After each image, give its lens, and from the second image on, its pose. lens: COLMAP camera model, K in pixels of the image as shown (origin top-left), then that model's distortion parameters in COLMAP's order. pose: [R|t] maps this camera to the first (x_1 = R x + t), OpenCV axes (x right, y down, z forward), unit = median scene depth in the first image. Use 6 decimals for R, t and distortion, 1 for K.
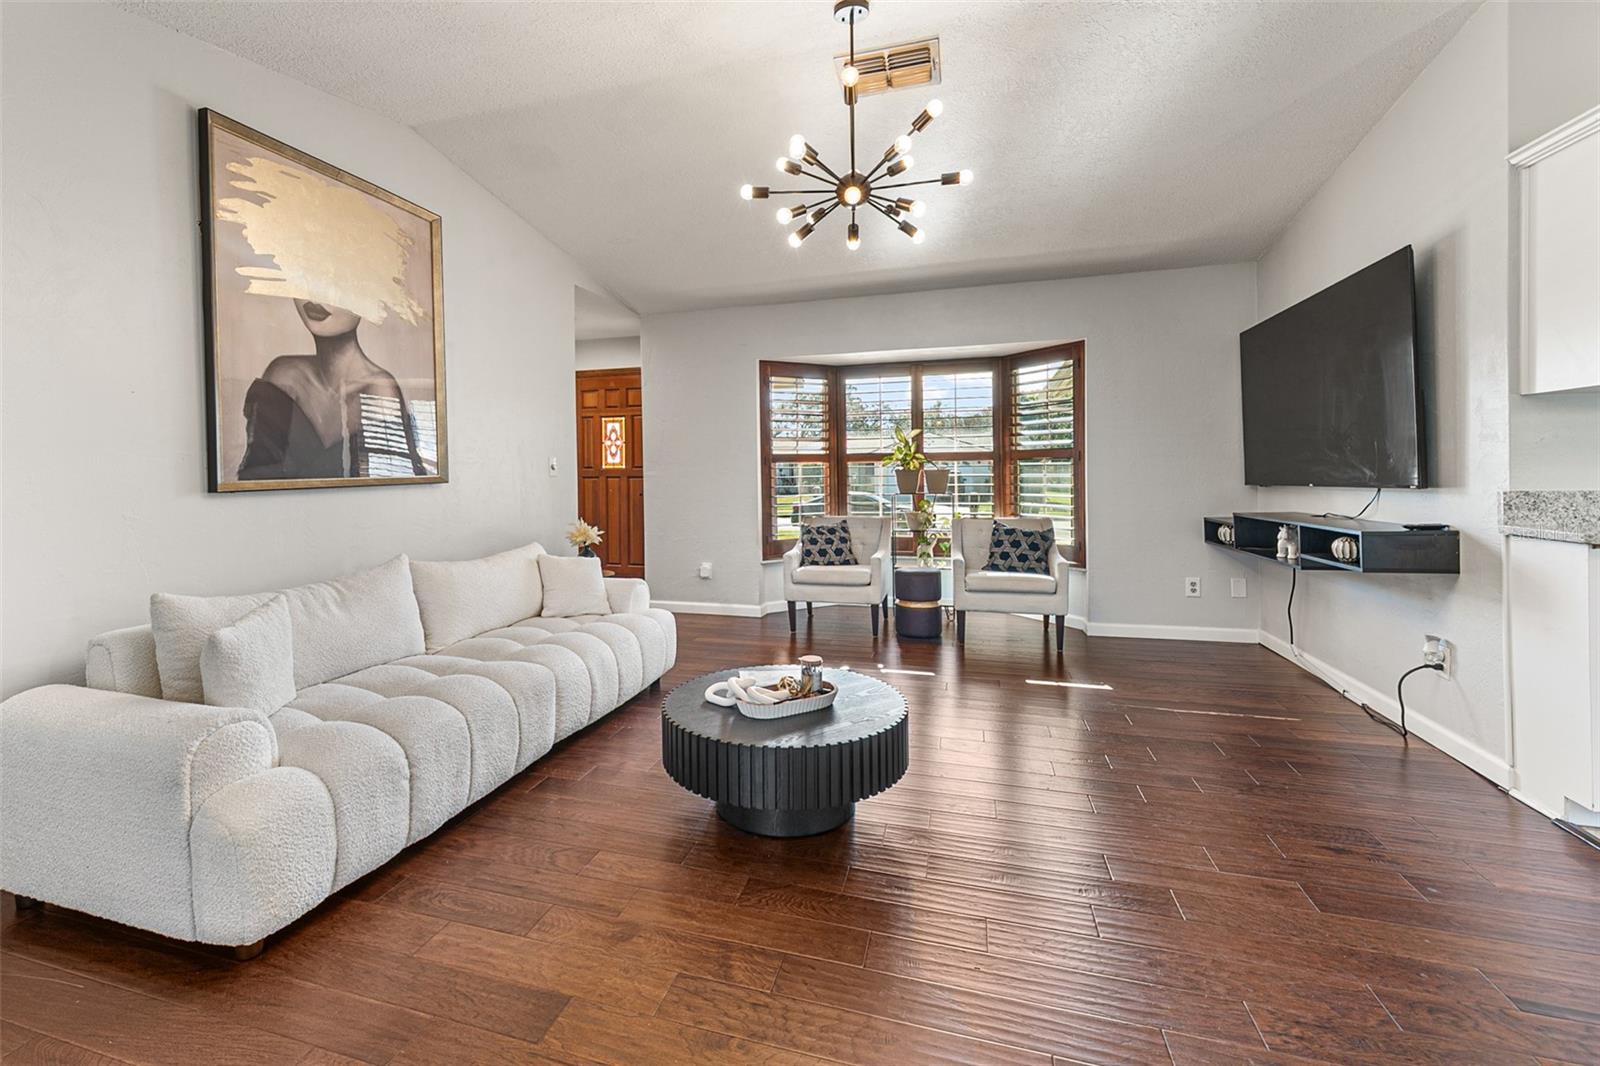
lens RADIAL K [[712.3, 0, 776.9], [0, 712.3, 480.9], [0, 0, 1]] dist [0.000025, 0.000064]
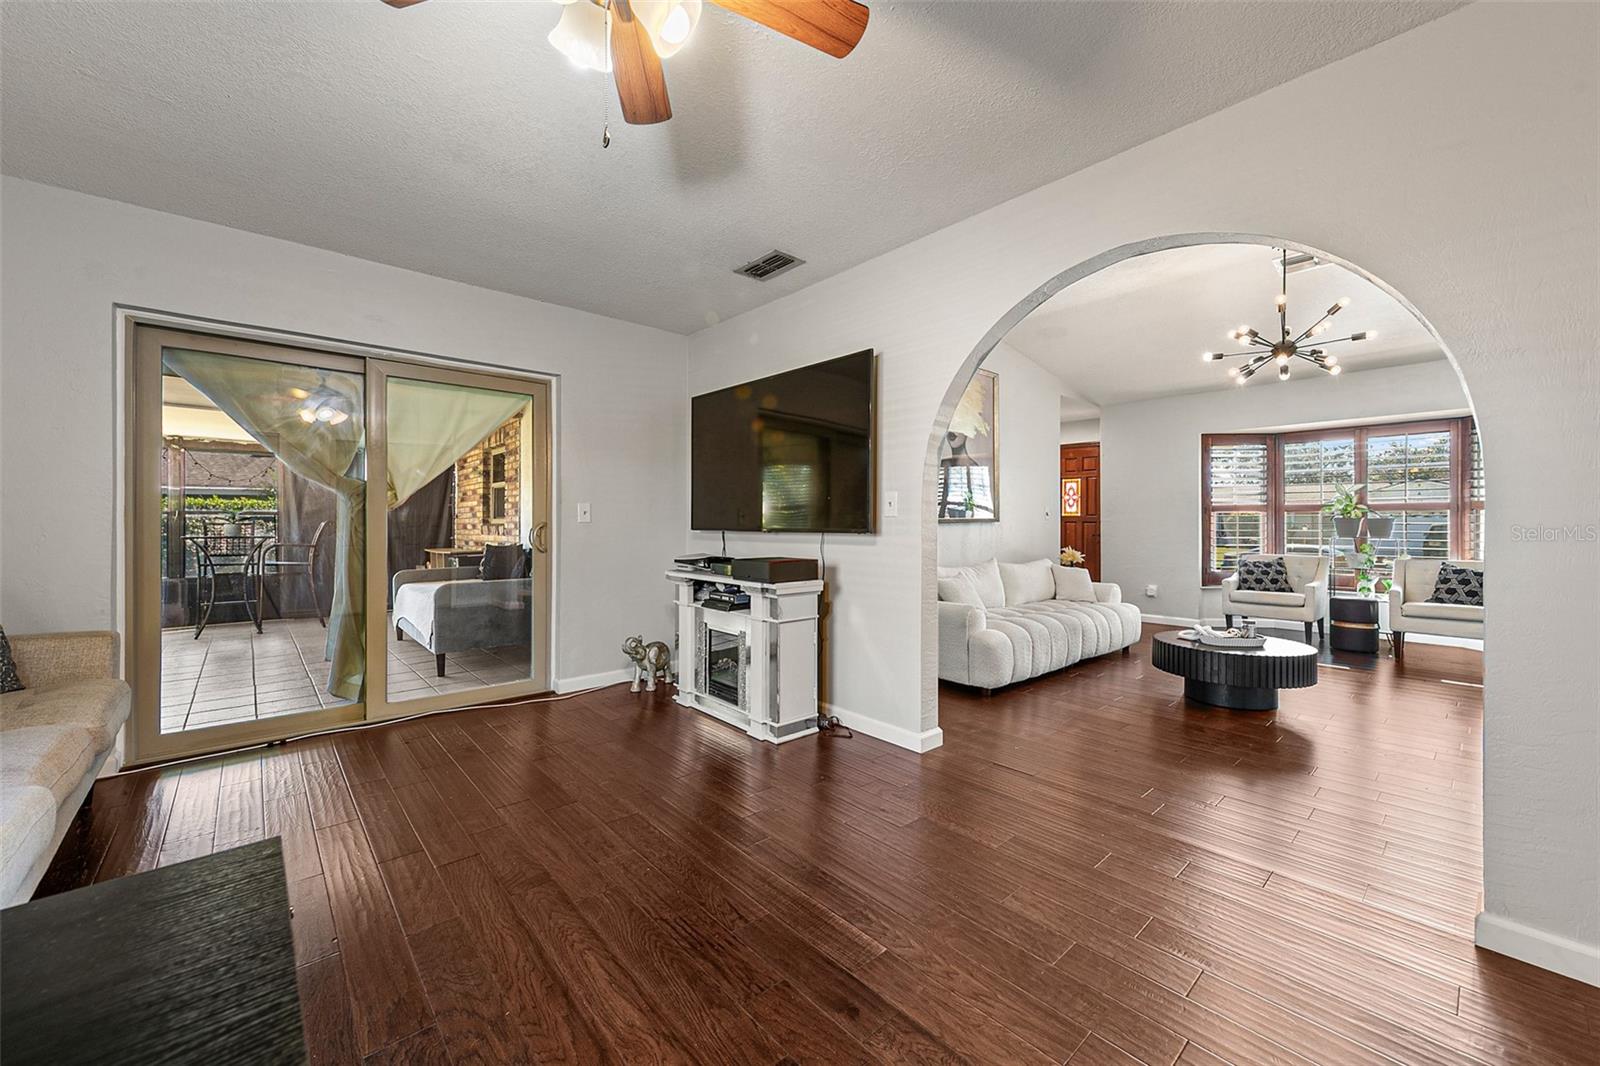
lens RADIAL K [[714.3, 0, 730.5], [0, 714.3, 525.6], [0, 0, 1]] dist [0.000830, 0.000056]
pose [[0.839152, 0.013409, -0.543732, -0.037933], [-0.018302, 0.999826, -0.003589, 0.022574], [0.543589, 0.012963, 0.839251, -0.633639]]
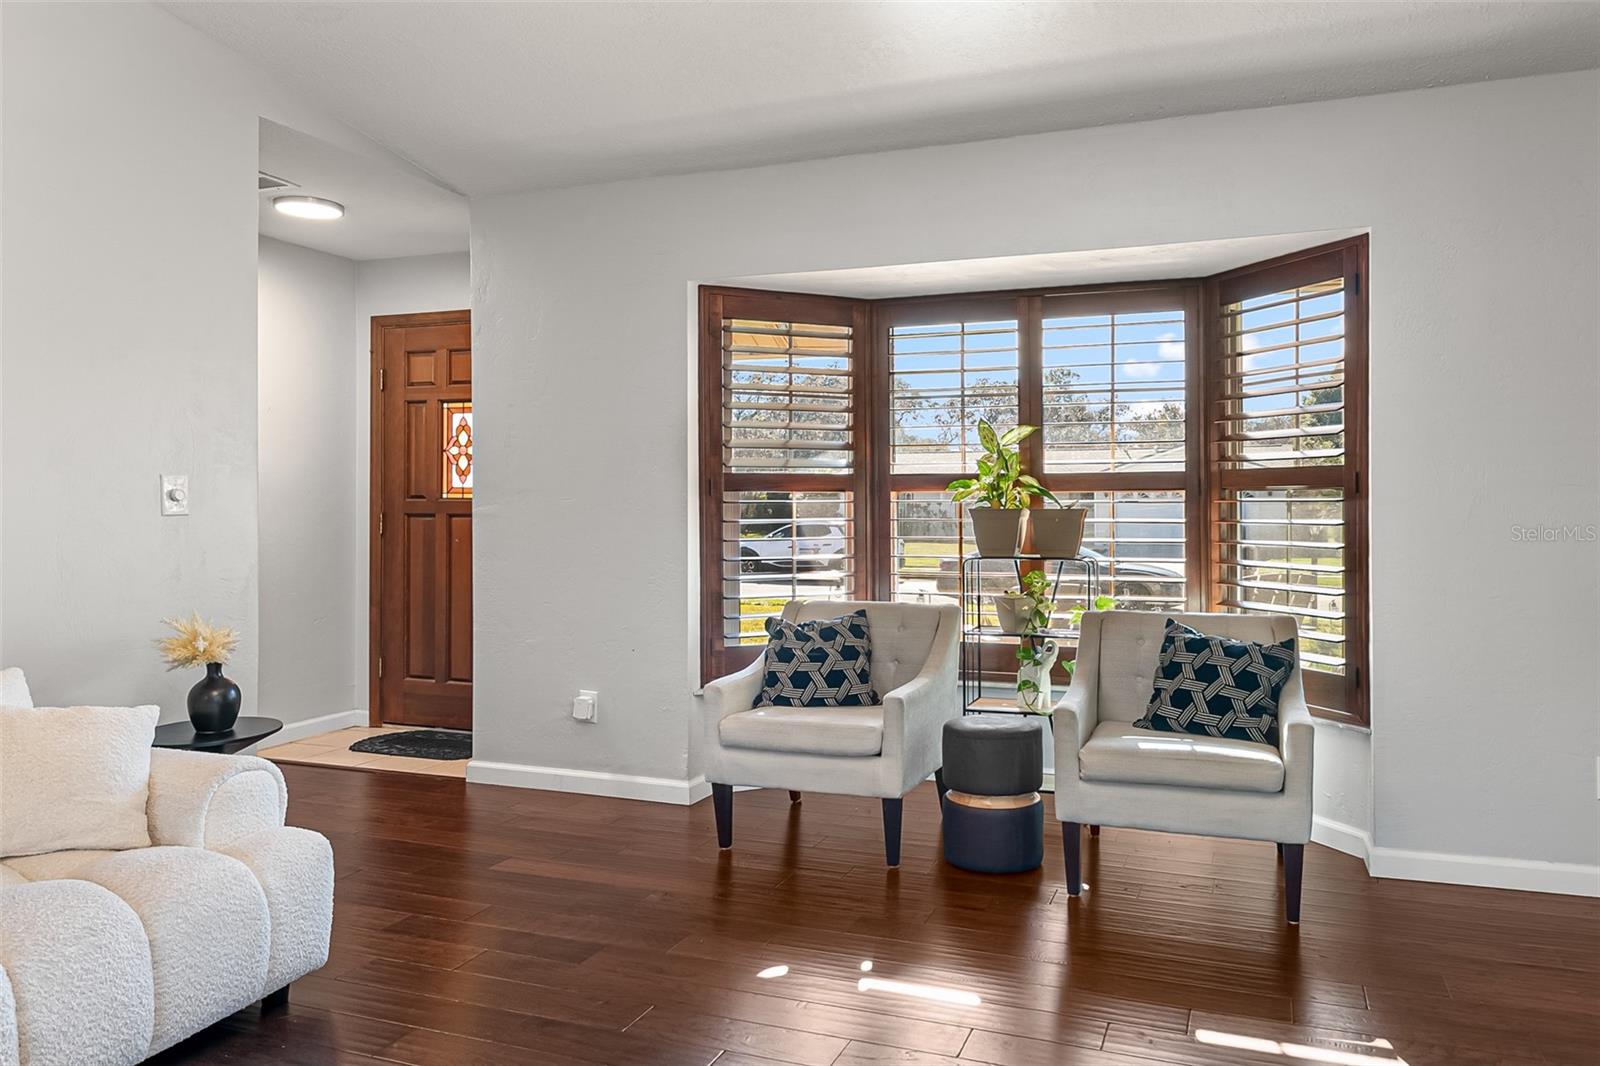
lens RADIAL K [[1074.0, 0, 889.0], [0, 1074.0, 499.4], [0, 0, 1]] dist [0.000157, -0.000684]
pose [[0.996445, 0.010315, -0.083611, 0.186588], [-0.011705, 0.999801, -0.016143, -0.009765], [0.083427, 0.017064, 0.996368, 0.289062]]
